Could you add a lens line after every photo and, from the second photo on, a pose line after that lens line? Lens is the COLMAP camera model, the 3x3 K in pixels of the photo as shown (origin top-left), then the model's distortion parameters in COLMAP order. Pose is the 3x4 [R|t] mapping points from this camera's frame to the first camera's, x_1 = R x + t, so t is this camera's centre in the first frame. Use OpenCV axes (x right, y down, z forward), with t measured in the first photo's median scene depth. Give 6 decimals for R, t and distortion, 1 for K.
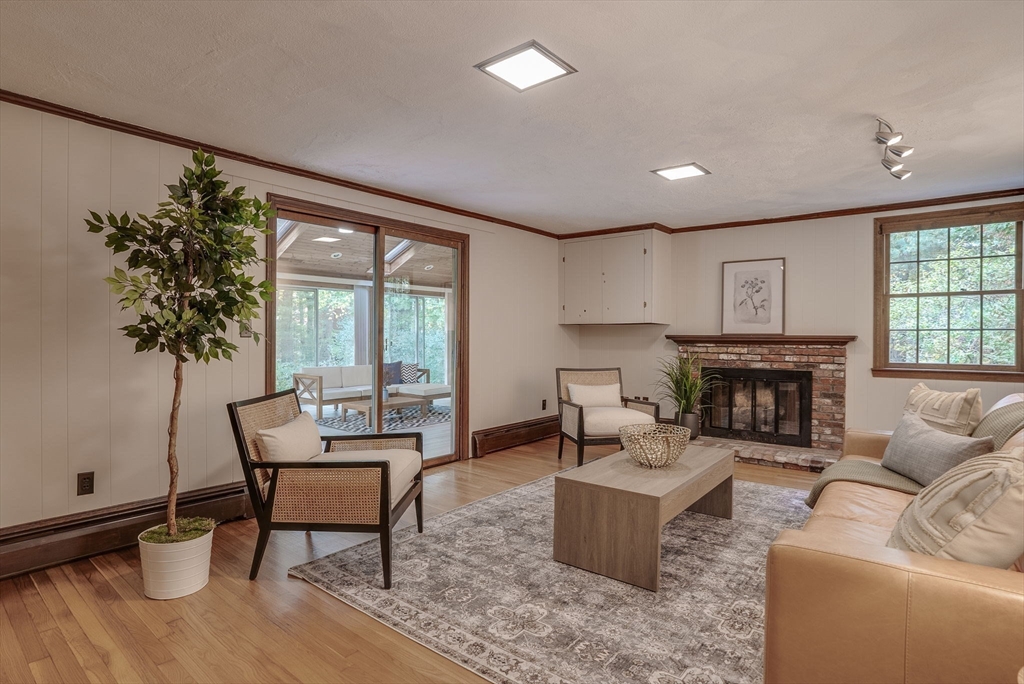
lens RADIAL K [[551.1, 0, 508.9], [0, 551.1, 337.9], [0, 0, 1]] dist [-0.066125, 0.033383]
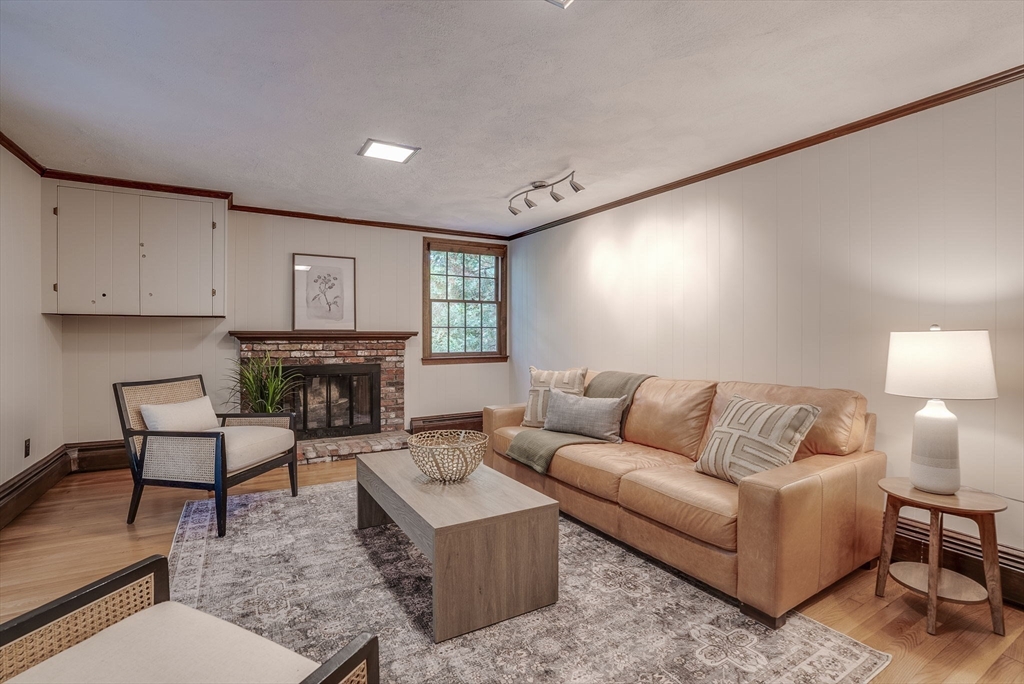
lens RADIAL K [[480.7, 0, 520.7], [0, 480.7, 336.0], [0, 0, 1]] dist [-0.072021, 0.027753]
pose [[0.335715, -0.008978, 0.941921, -0.259717], [0.003230, 0.999960, 0.008381, -0.002582], [-0.941958, 0.000229, 0.335730, 0.387765]]
